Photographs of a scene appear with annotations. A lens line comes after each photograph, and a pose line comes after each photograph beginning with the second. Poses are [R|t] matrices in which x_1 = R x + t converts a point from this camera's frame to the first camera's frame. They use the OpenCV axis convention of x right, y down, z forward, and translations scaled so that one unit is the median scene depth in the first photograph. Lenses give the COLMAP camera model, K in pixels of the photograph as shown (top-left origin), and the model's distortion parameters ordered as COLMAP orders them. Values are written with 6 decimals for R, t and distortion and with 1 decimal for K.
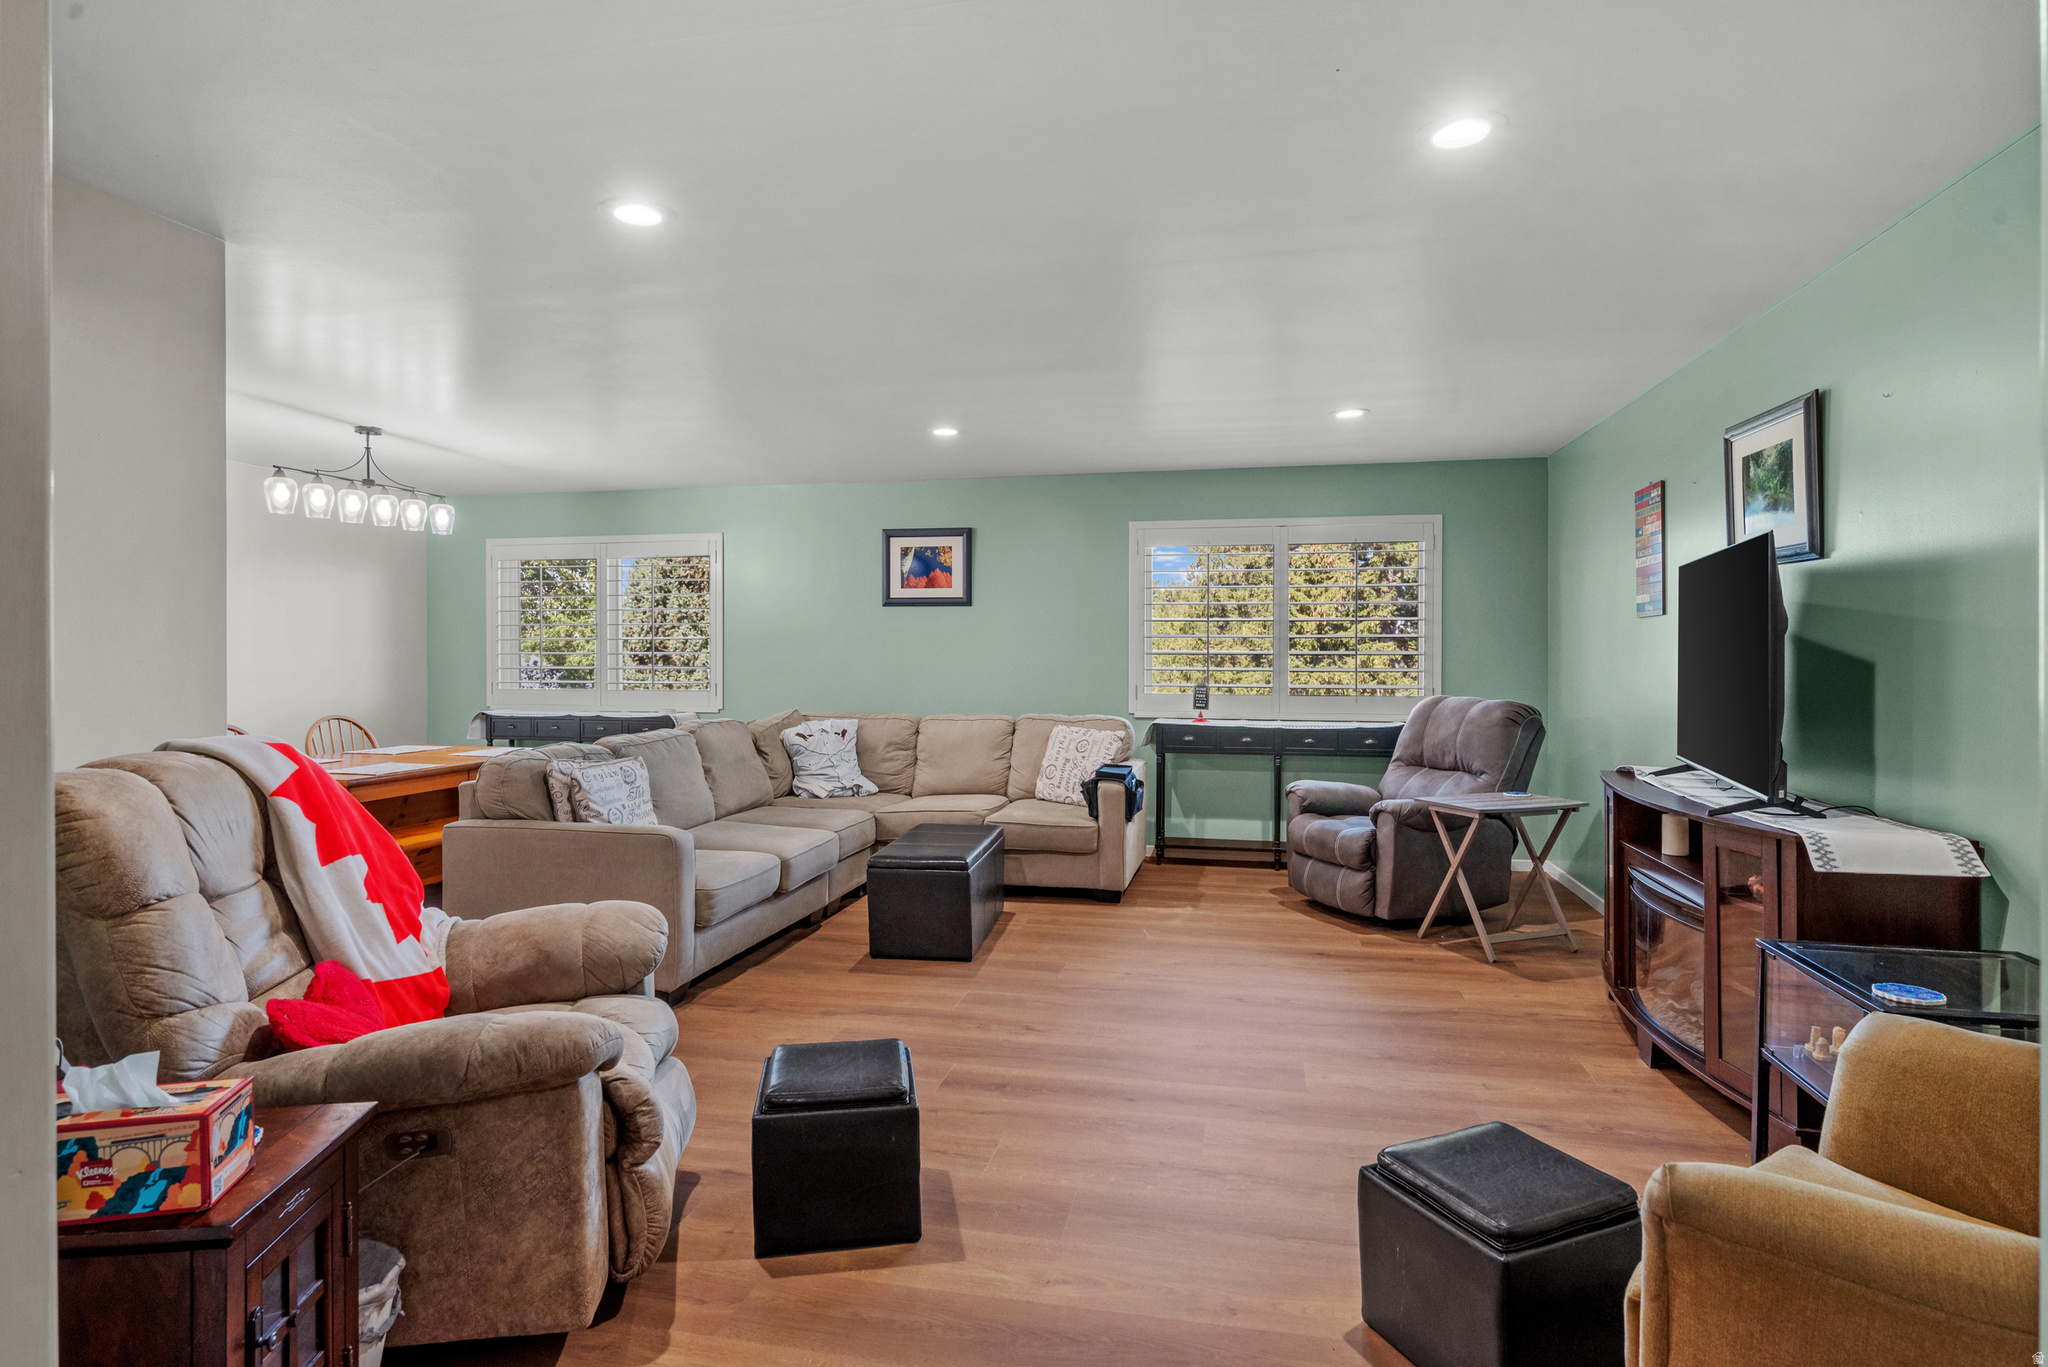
lens RADIAL K [[1054.2, 0, 1024.2], [0, 1054.2, 661.5], [0, 0, 1]] dist [-0.005844, -0.001493]
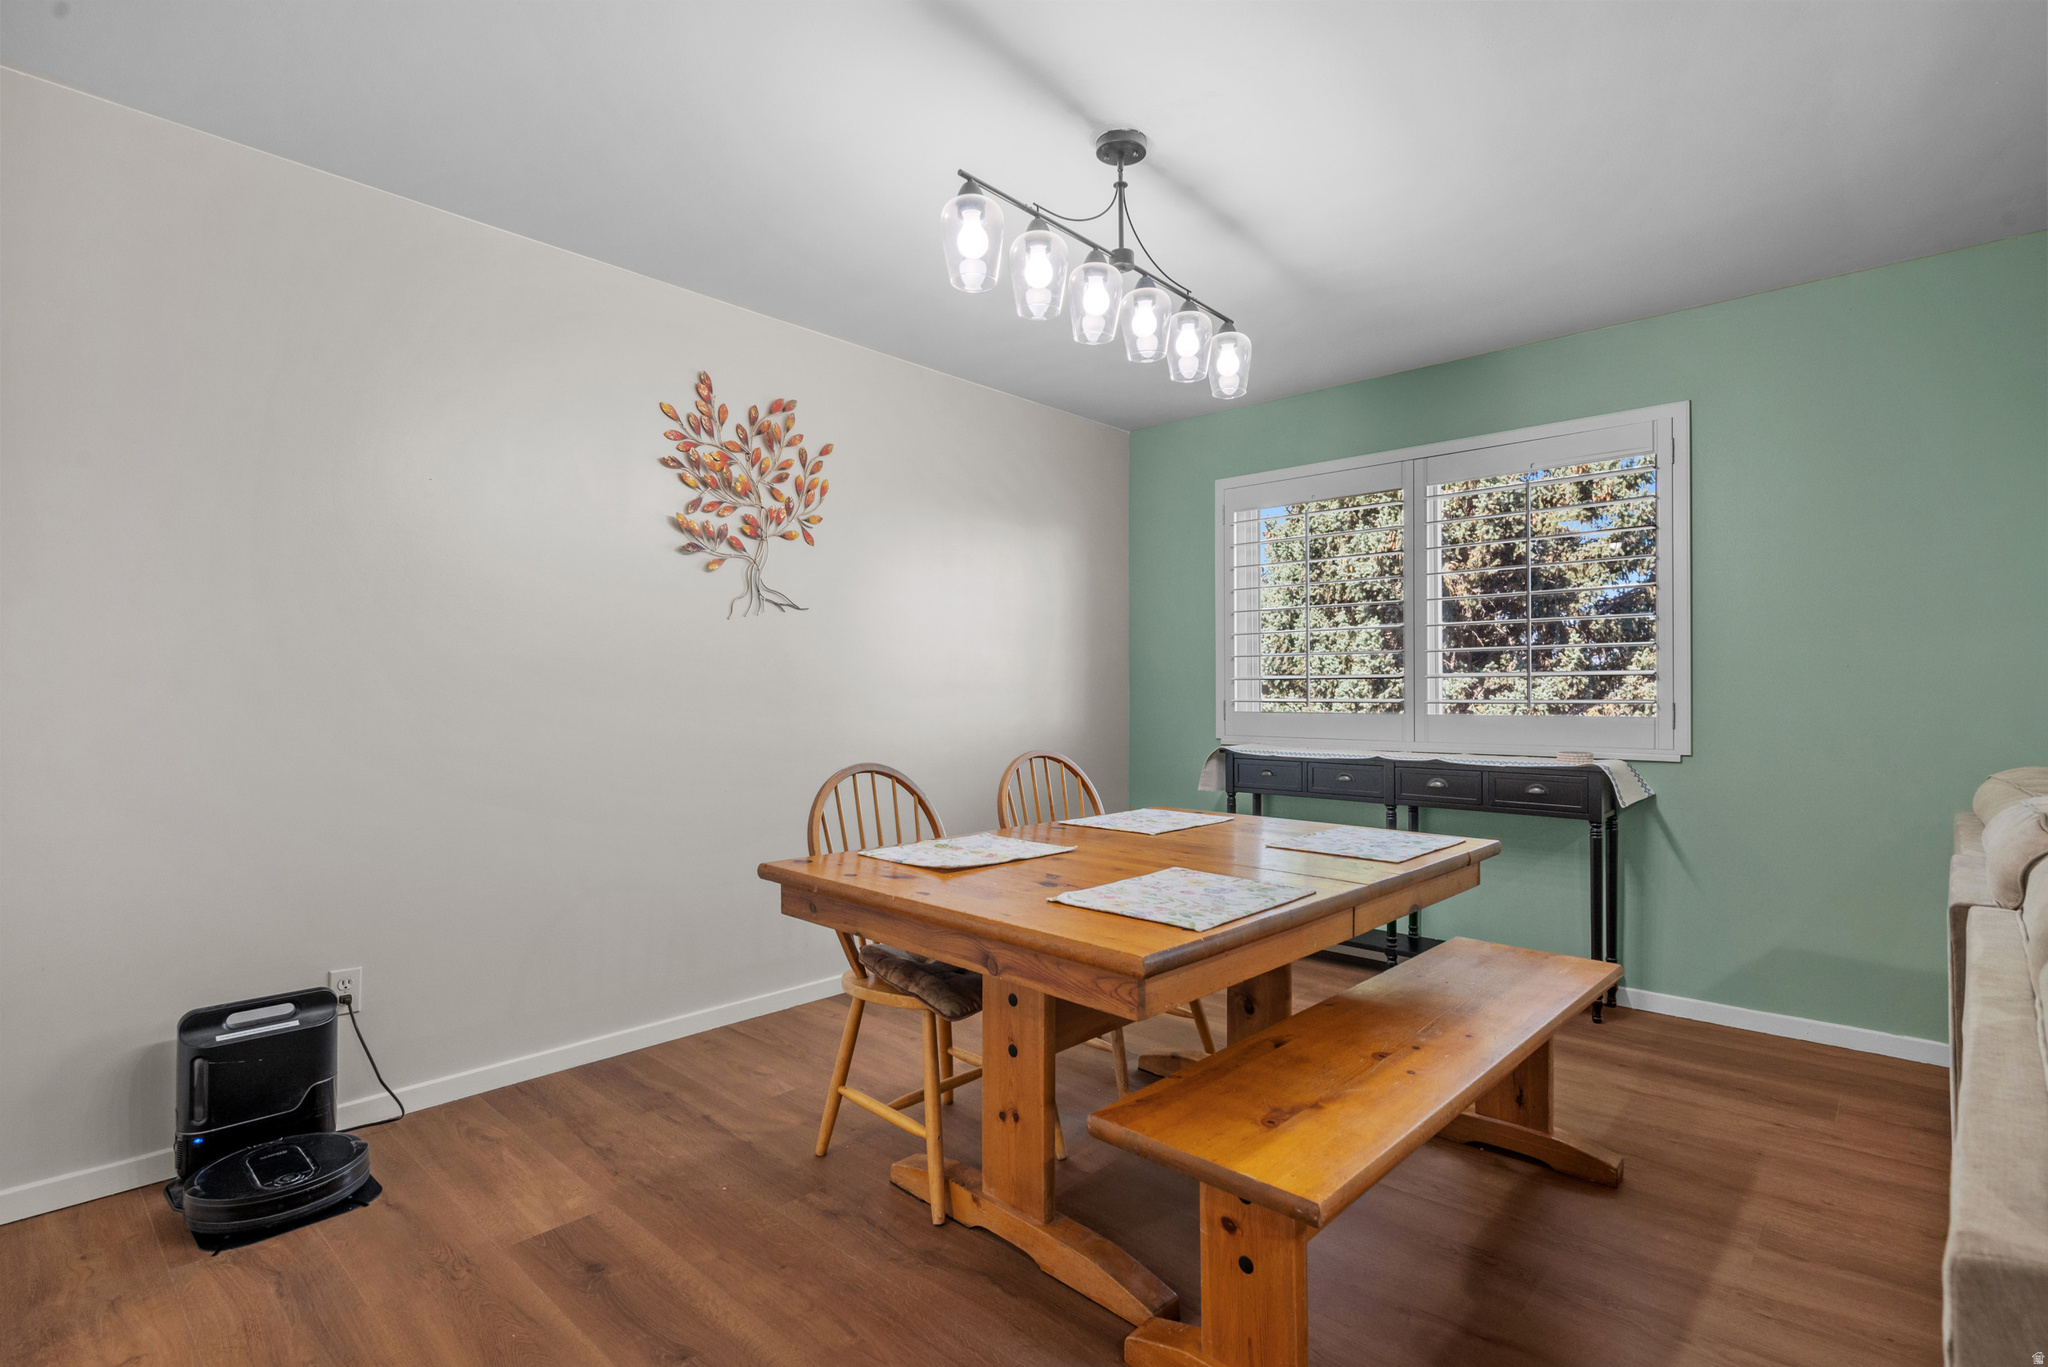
lens RADIAL K [[972.4, 0, 1027.1], [0, 972.4, 689.2], [0, 0, 1]] dist [-0.002417, -0.000081]
pose [[0.862726, -0.000314, -0.505672, -0.443193], [-0.003879, 0.999966, -0.007239, 0.024391], [0.505657, 0.008207, 0.862696, 0.609539]]
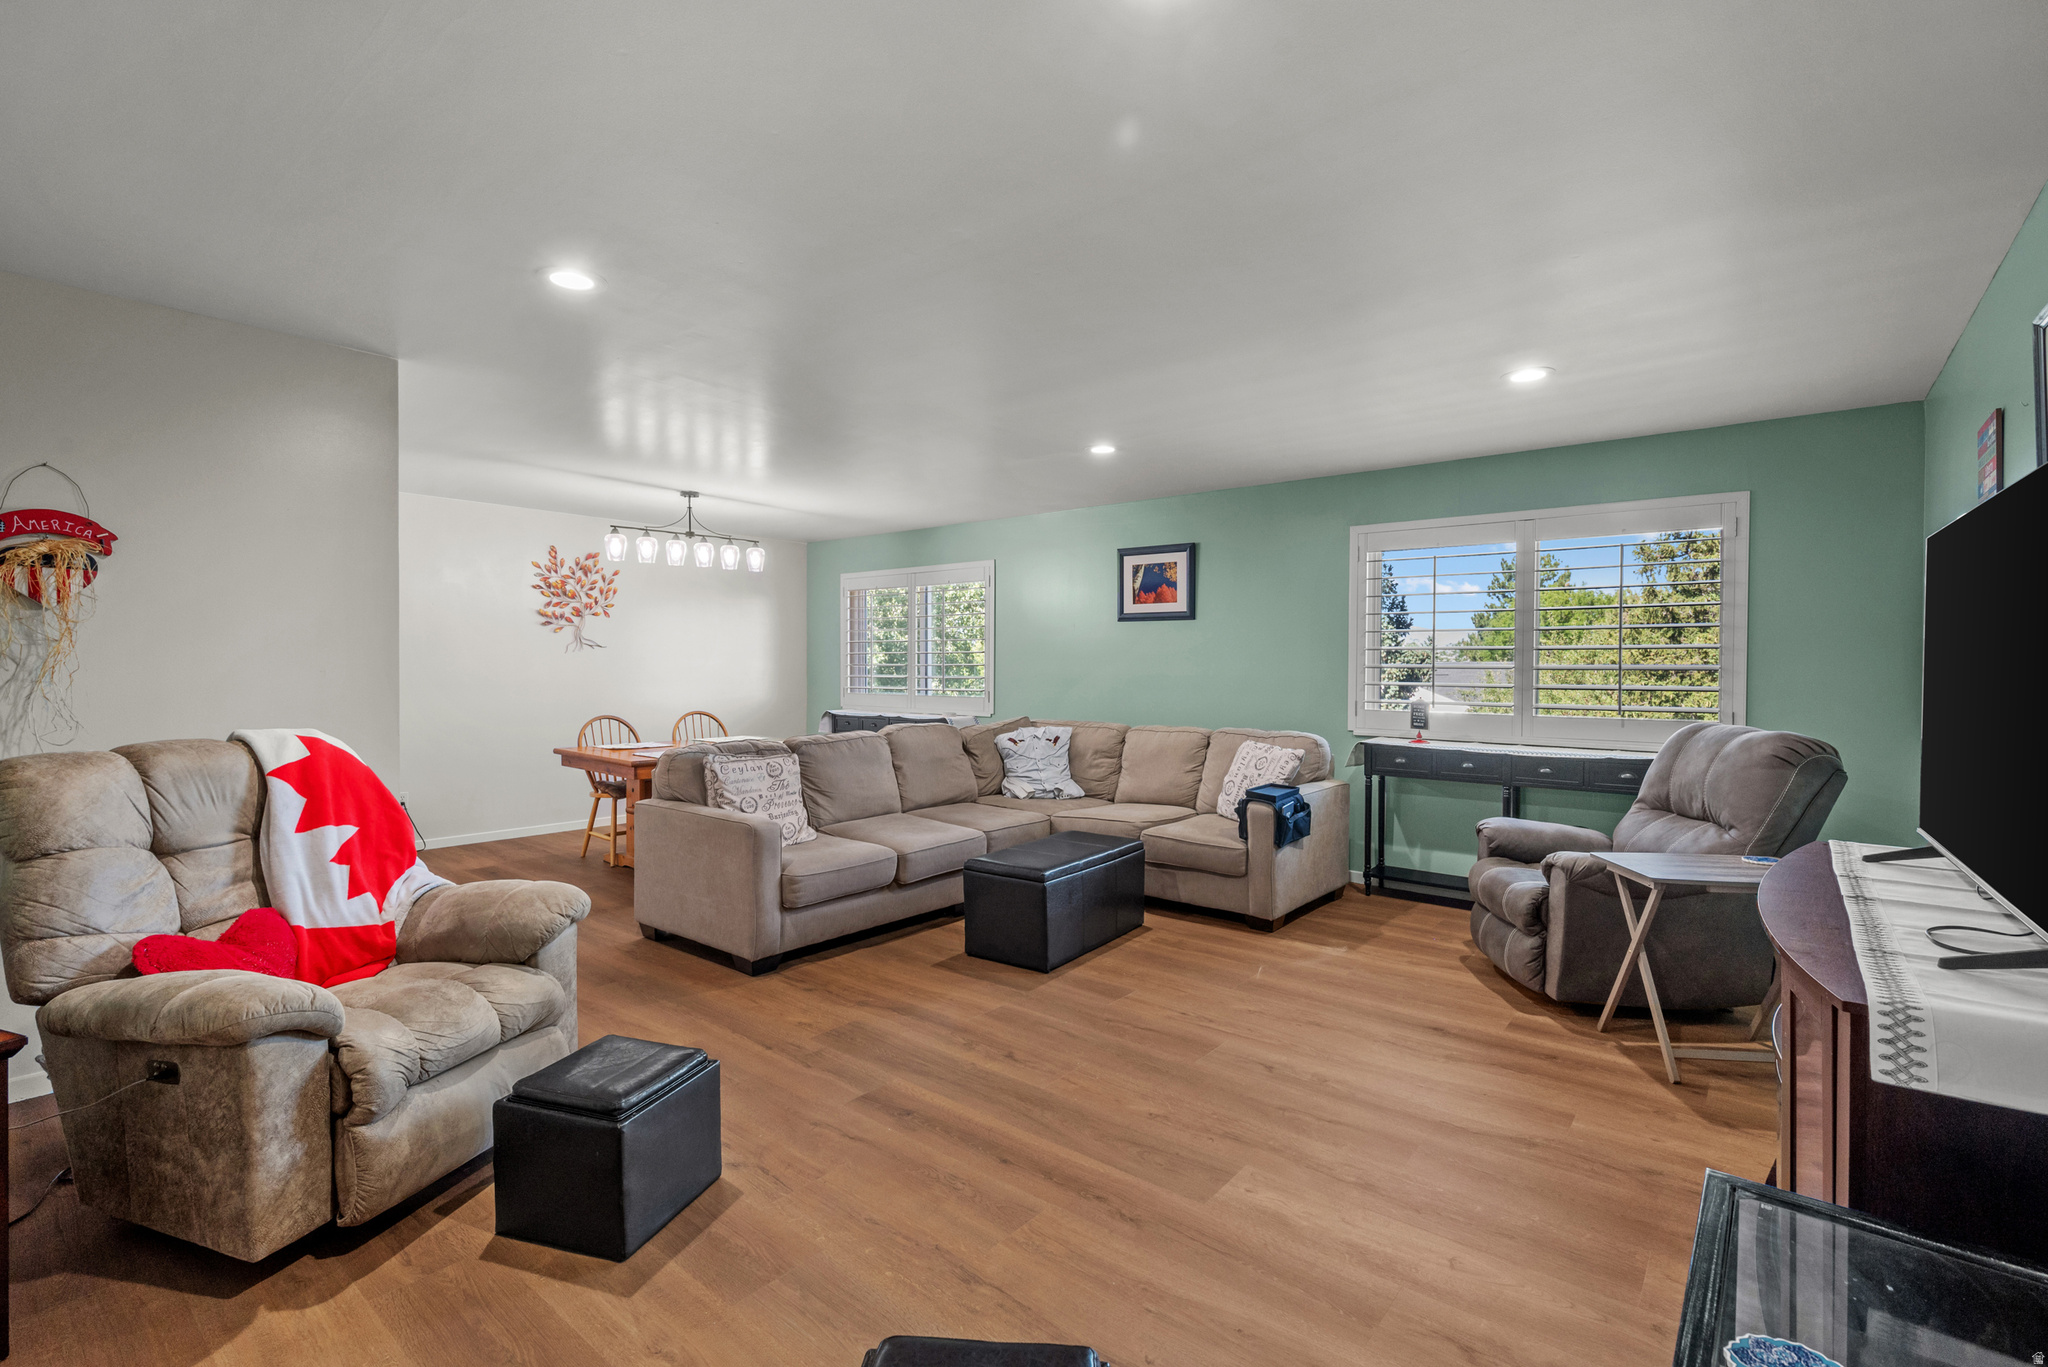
lens RADIAL K [[912.5, 0, 1024.5], [0, 912.5, 681.3], [0, 0, 1]] dist [-0.007633, 0.000591]
pose [[0.889885, 0.011015, -0.456051, 0.267726], [-0.006037, 0.999905, 0.012371, -0.003842], [0.456144, -0.008255, 0.889868, 0.179891]]
